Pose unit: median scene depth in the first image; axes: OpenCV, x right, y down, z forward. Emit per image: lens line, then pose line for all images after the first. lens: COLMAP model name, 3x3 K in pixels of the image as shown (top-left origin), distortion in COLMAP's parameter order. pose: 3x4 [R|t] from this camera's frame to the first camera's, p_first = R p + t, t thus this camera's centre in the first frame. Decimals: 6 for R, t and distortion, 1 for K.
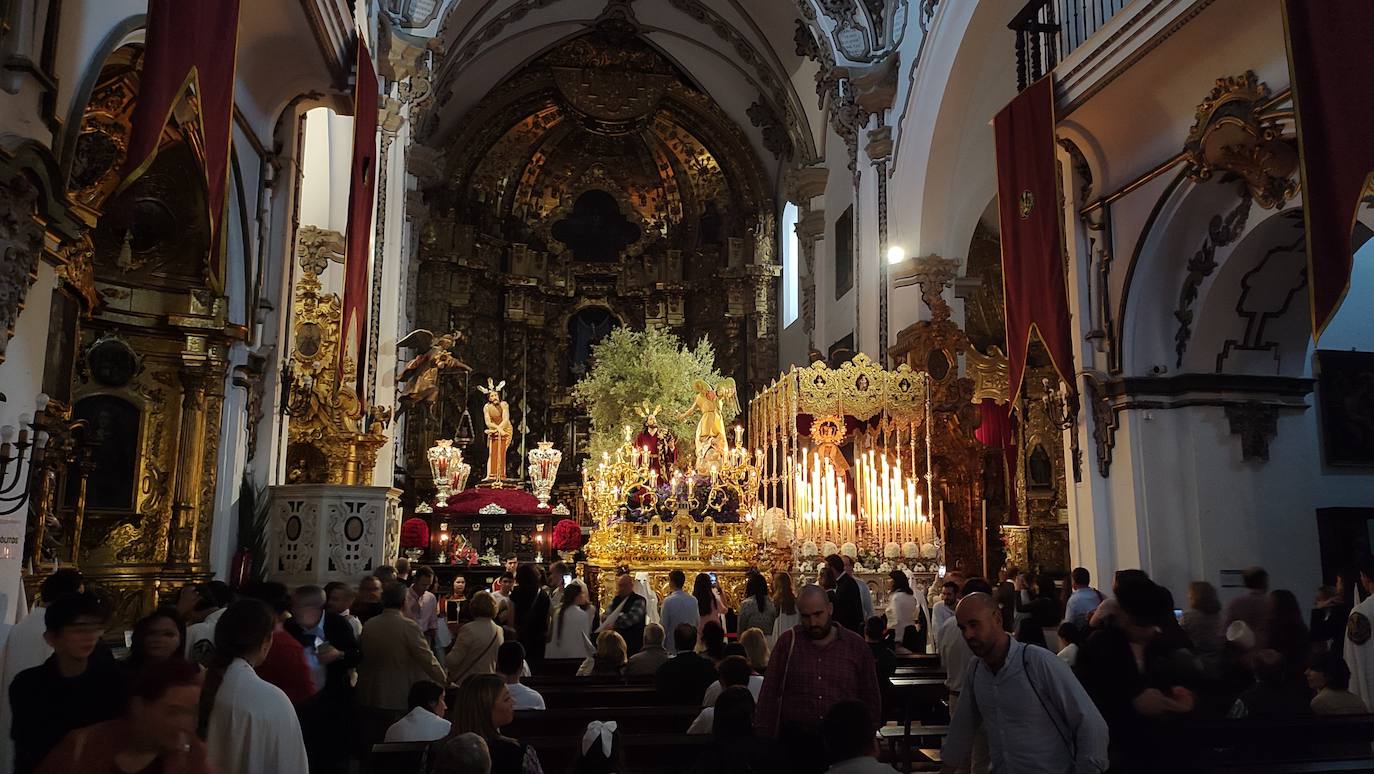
lens RADIAL K [[998.1, 0, 686.3], [0, 998.1, 379.6], [0, 0, 1]] dist [0.049578, -0.048172]
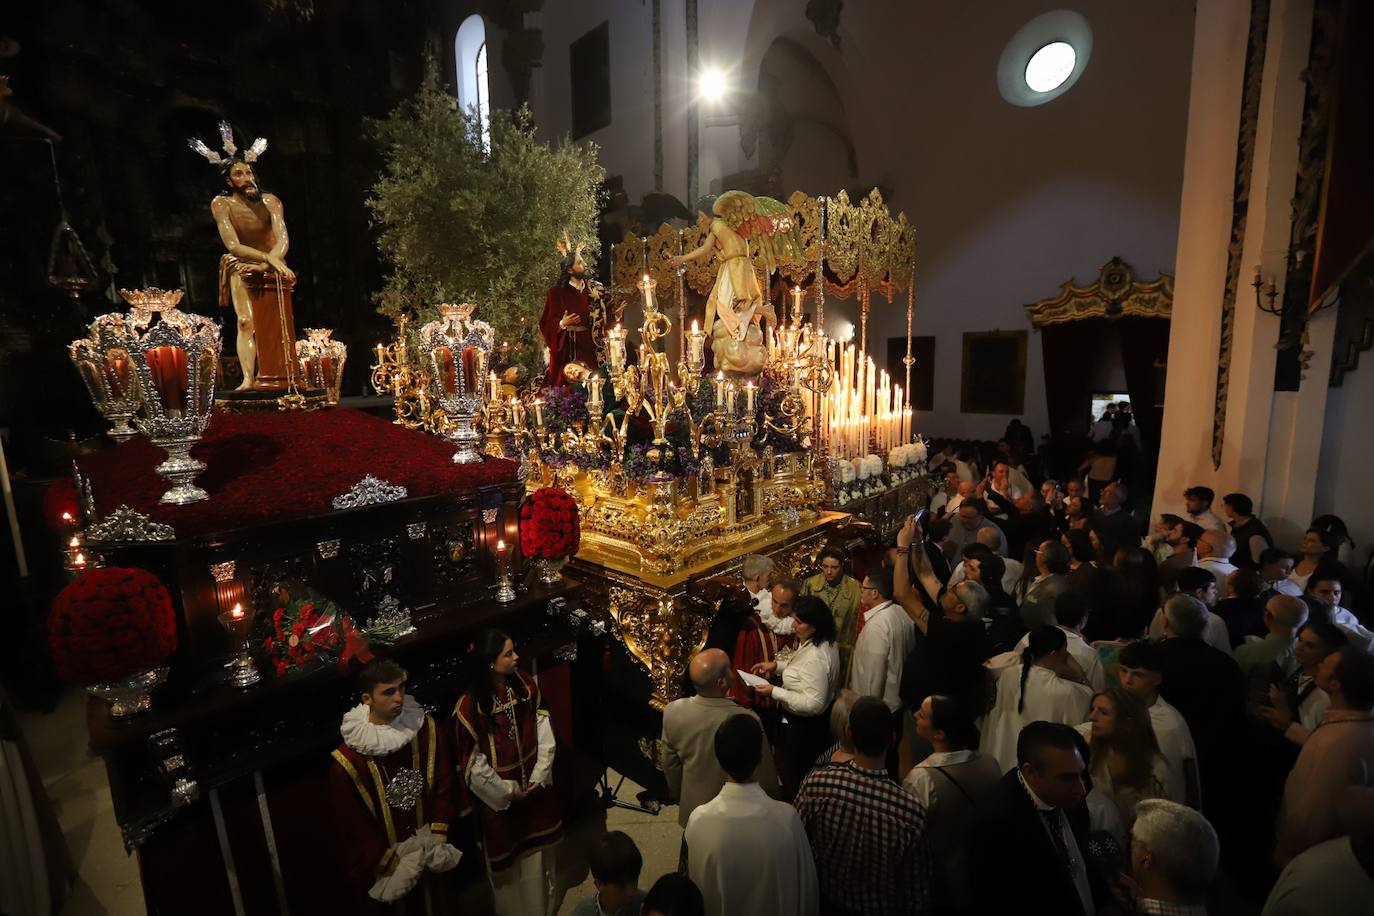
lens RADIAL K [[623.7, 0, 687.0], [0, 623.7, 458.0], [0, 0, 1]] dist [-0.049347, 0.017254]
pose [[0.792811, -0.114539, 0.598609, -0.209109], [-0.080338, 0.953971, 0.288937, 0.039703], [-0.604150, -0.277163, 0.747117, 0.686186]]
